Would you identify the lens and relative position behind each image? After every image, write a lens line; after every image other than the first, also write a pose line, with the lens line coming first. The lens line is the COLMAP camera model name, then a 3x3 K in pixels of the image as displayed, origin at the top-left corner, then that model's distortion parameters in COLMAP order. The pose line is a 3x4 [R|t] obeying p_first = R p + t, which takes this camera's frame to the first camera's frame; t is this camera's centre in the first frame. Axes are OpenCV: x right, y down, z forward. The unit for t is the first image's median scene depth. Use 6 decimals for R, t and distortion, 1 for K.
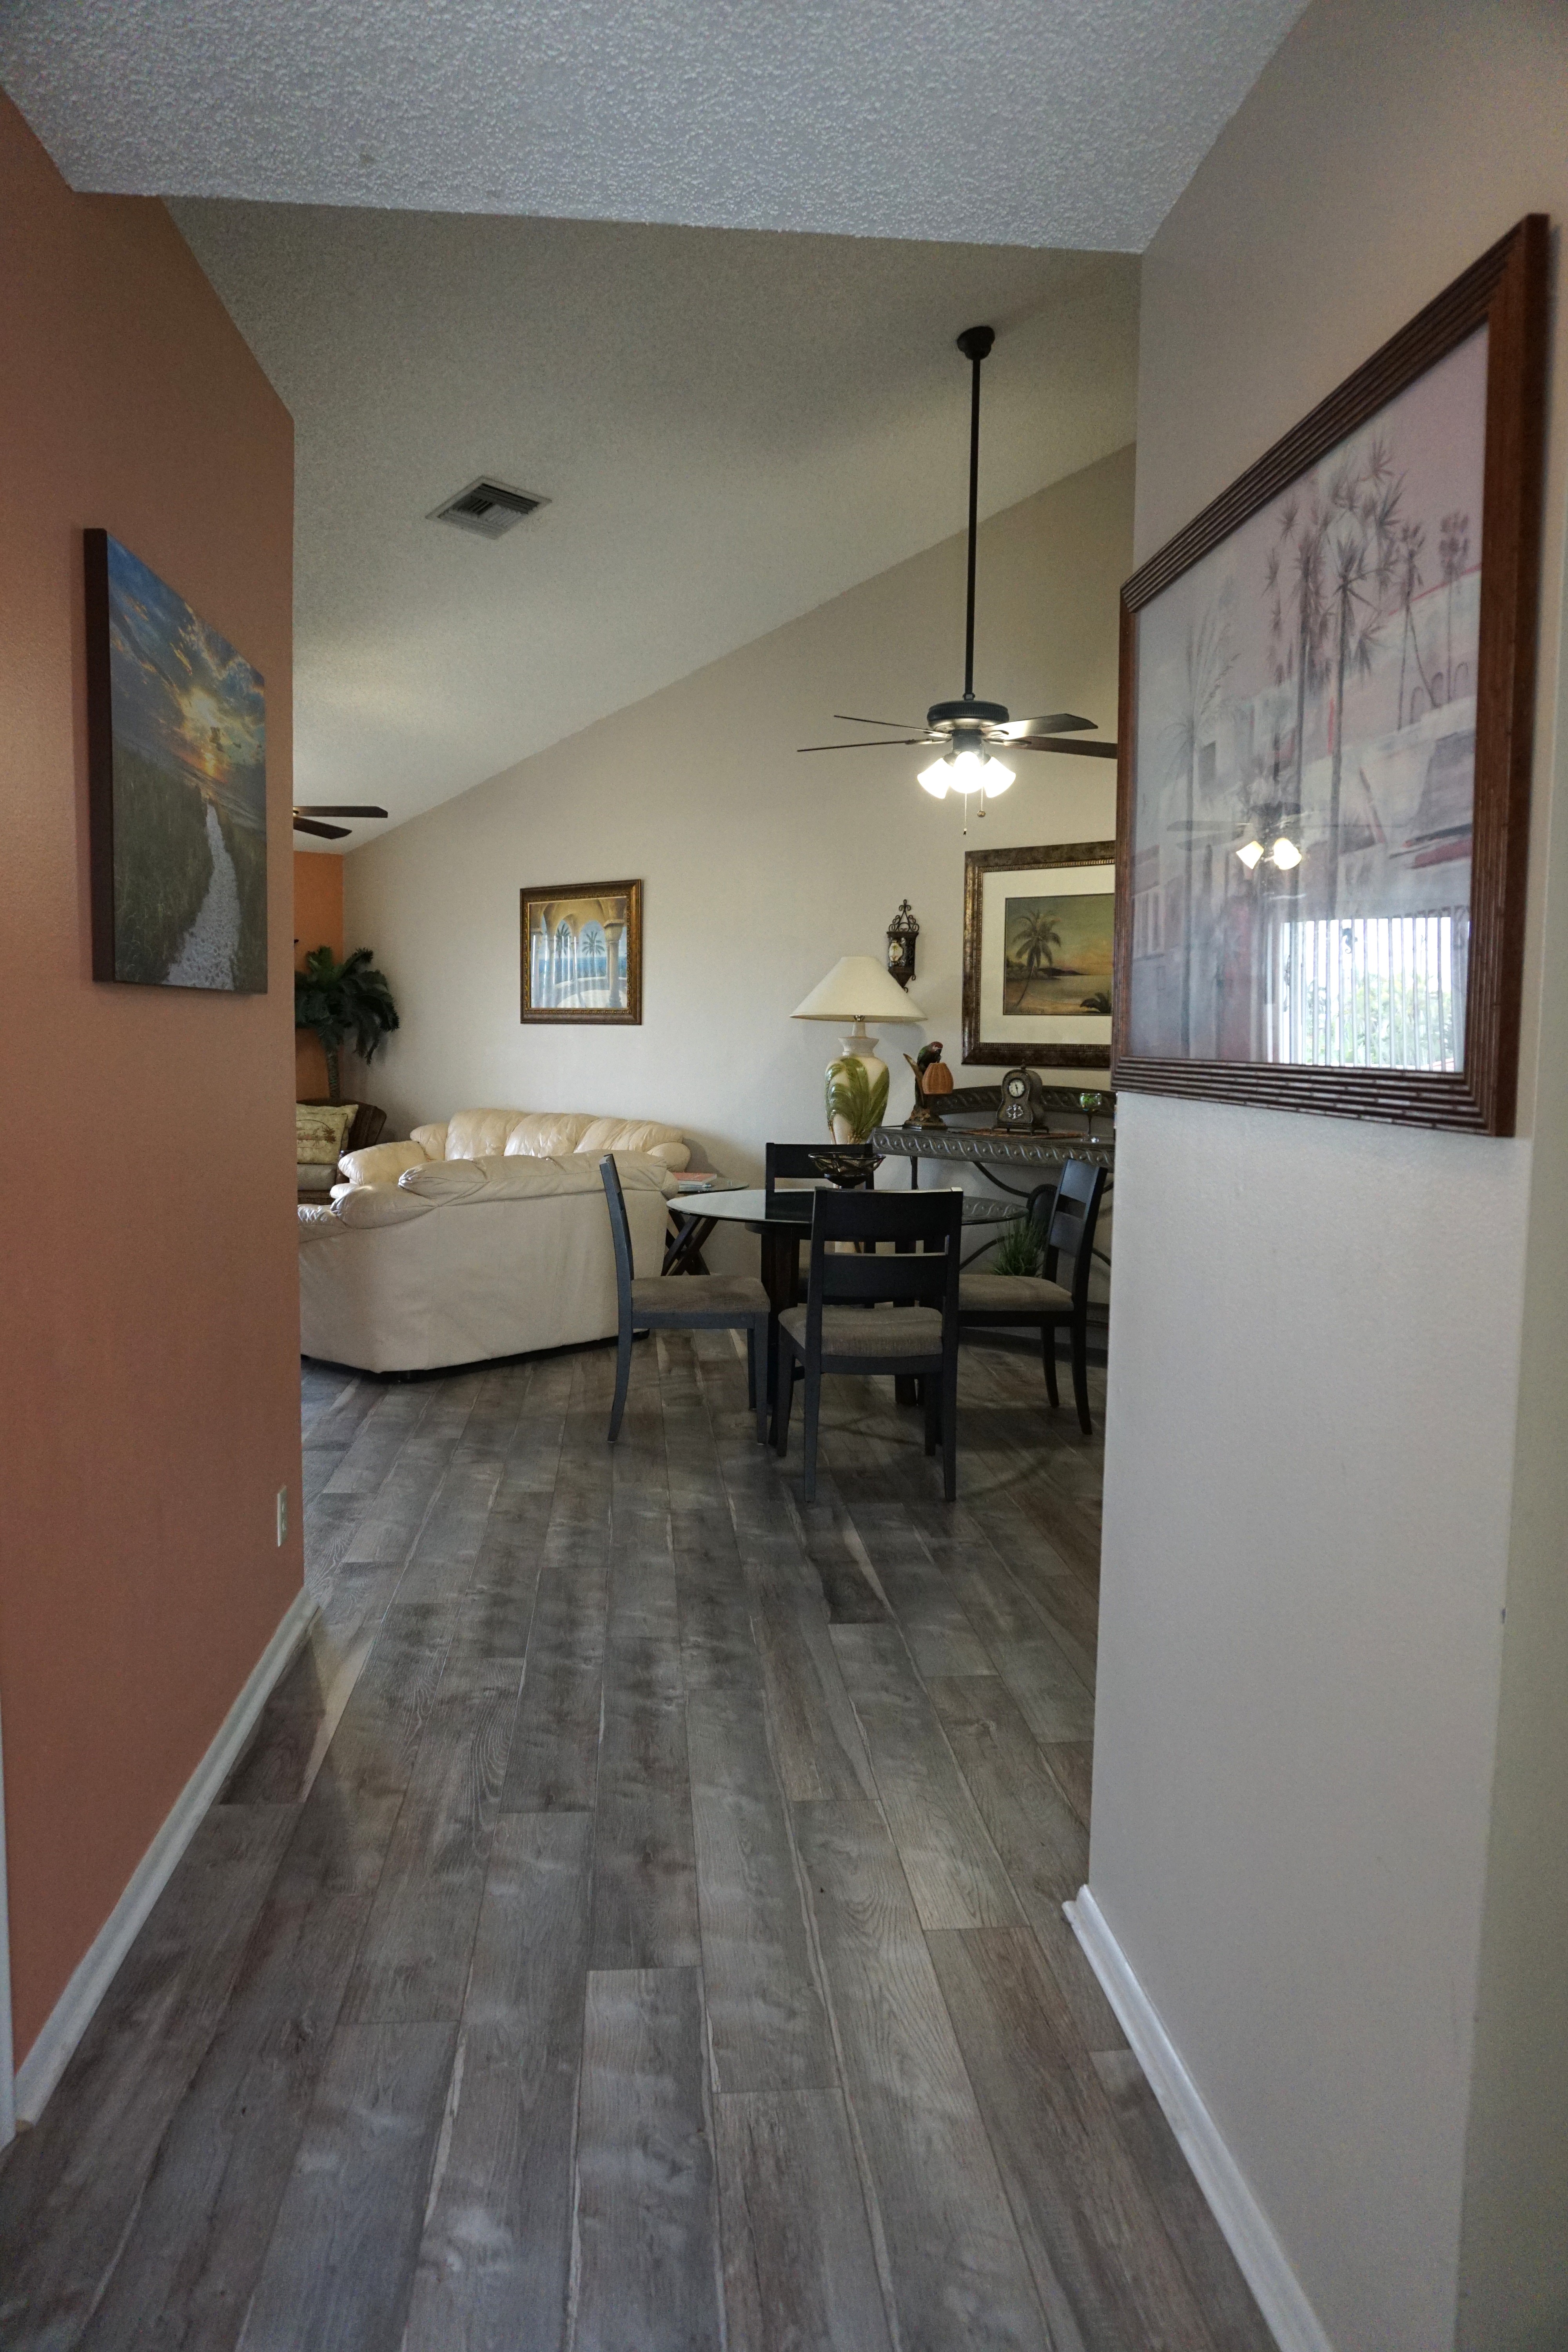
lens RADIAL K [[1570.8, 0, 784.0], [0, 1570.8, 1176.0], [0, 0, 1]] dist [-0.052994, 0.034233]
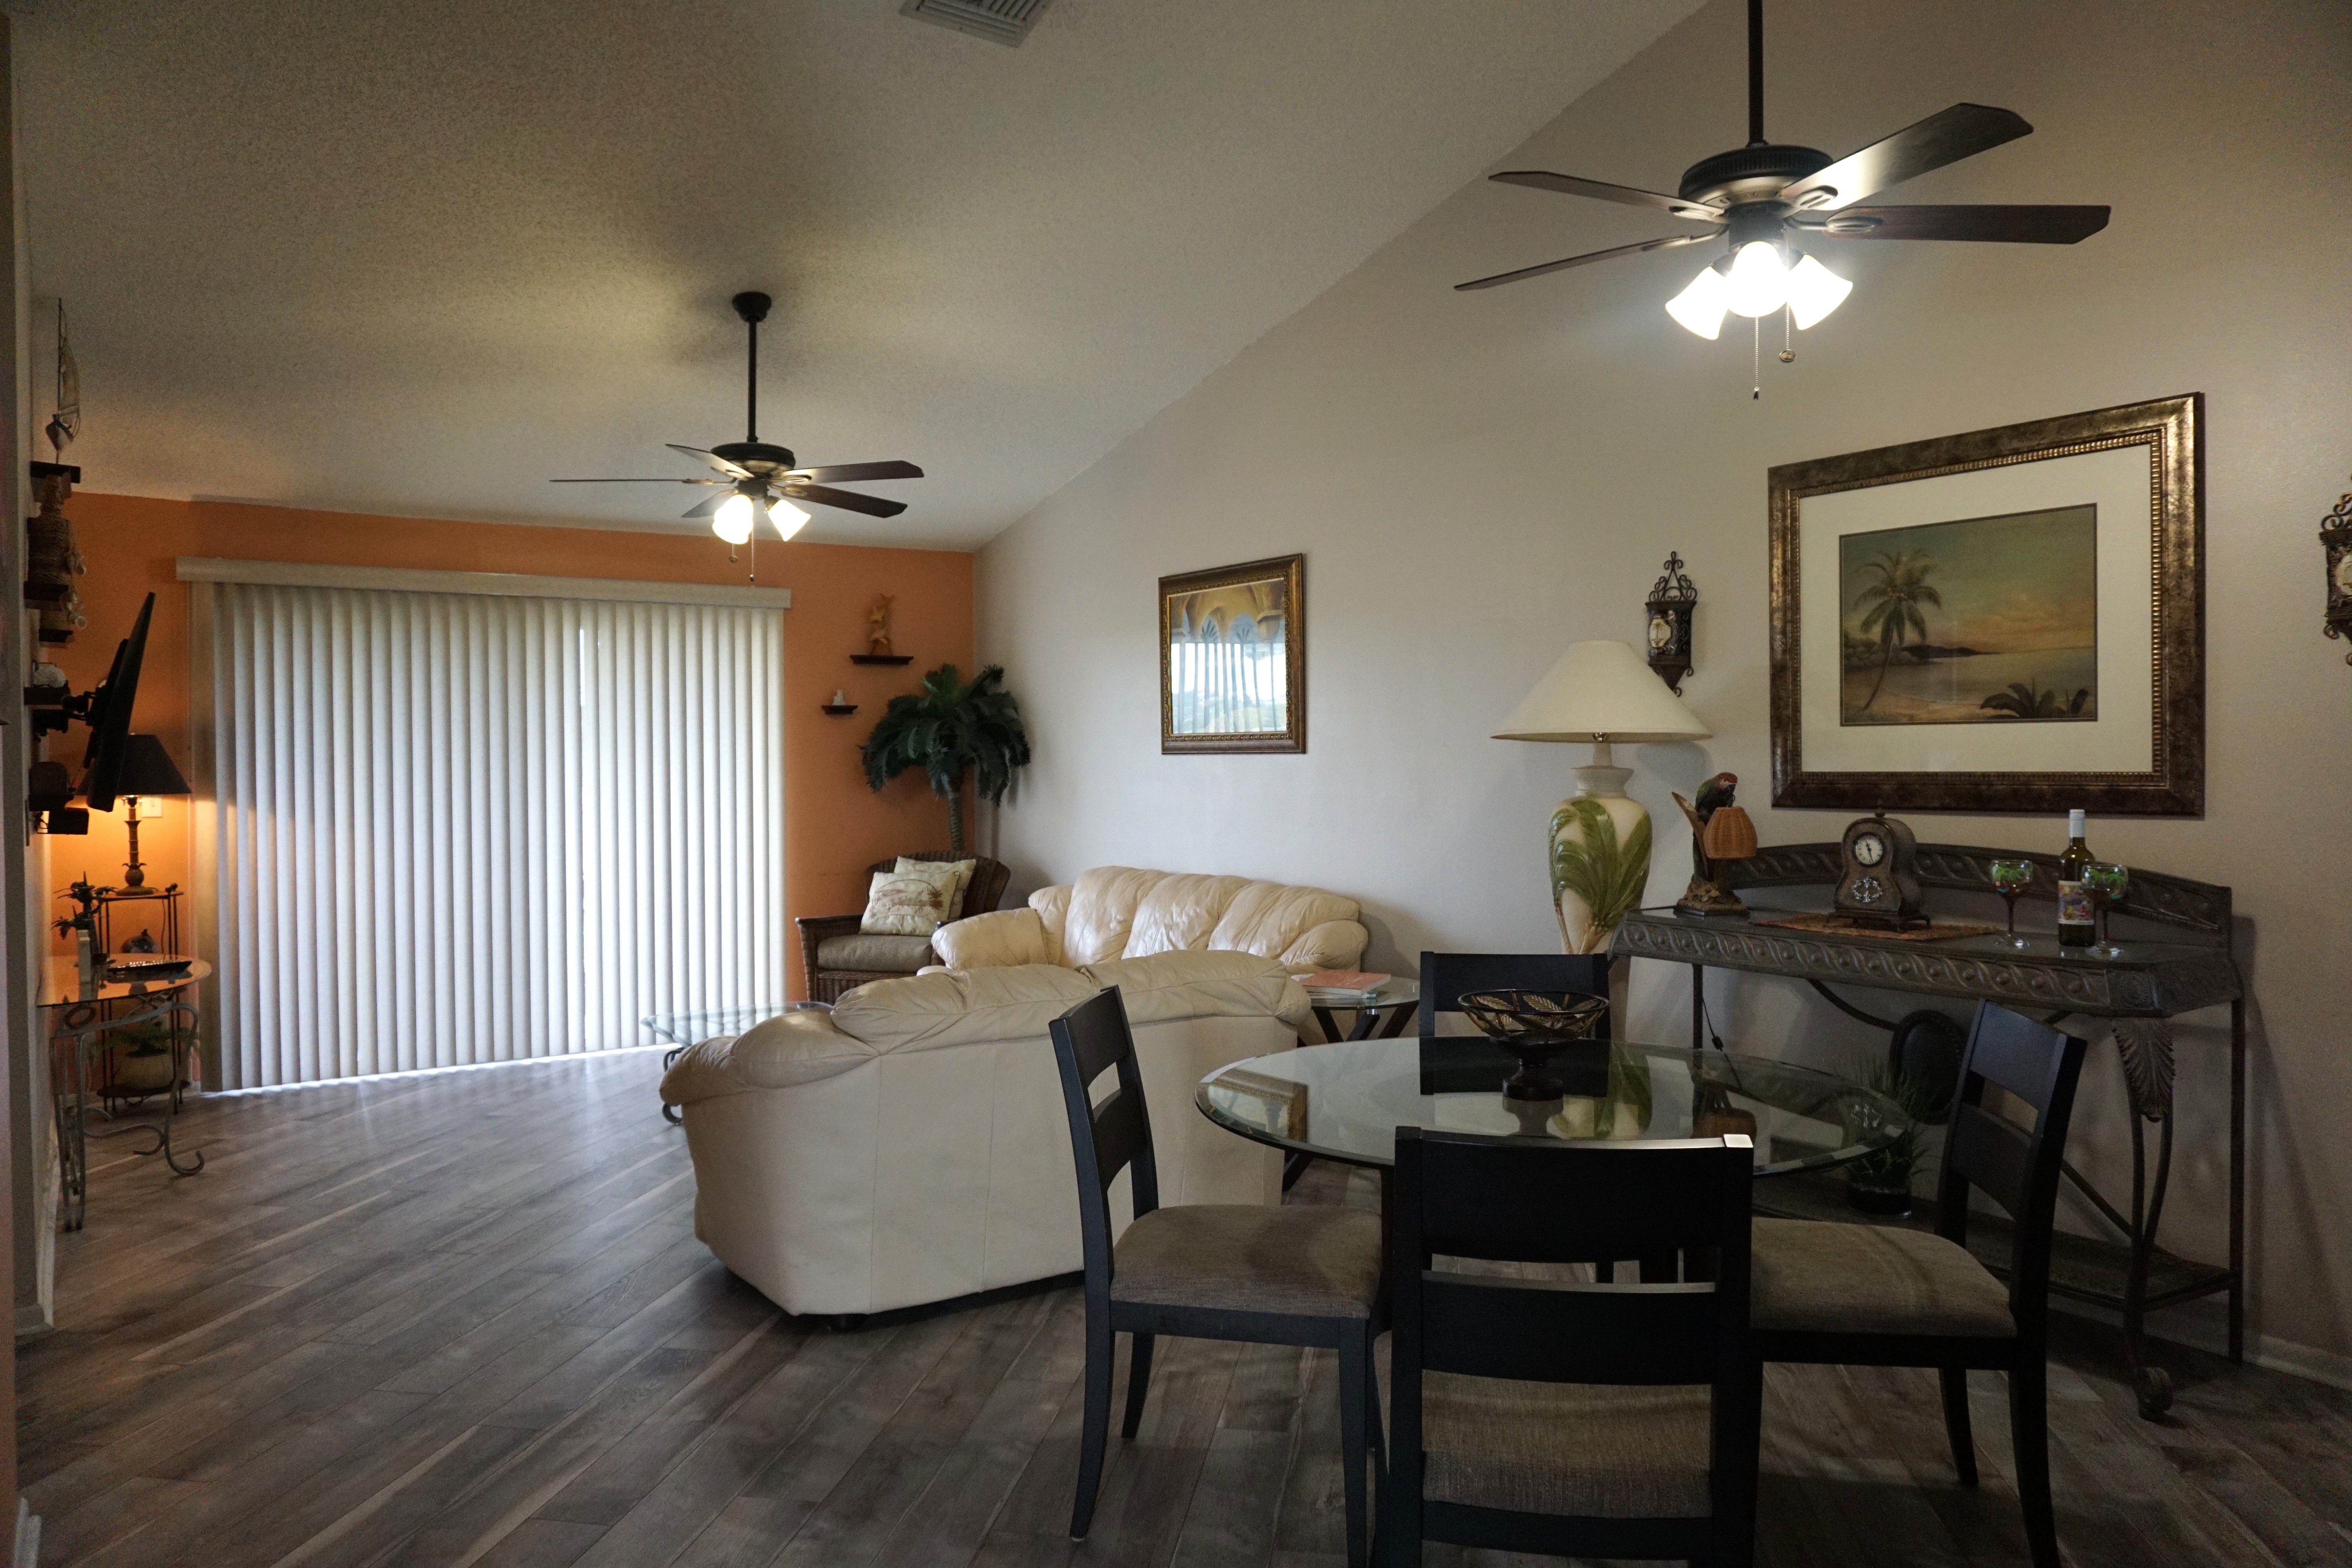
lens RADIAL K [[1570.8, 0, 1176.0], [0, 1570.8, 784.0], [0, 0, 1]] dist [-0.052994, 0.034233]
pose [[0.965372, -0.017269, -0.260304, 0.047208], [-0.001997, 0.997288, -0.073570, -0.034984], [0.260868, 0.071542, 0.962720, 0.350147]]
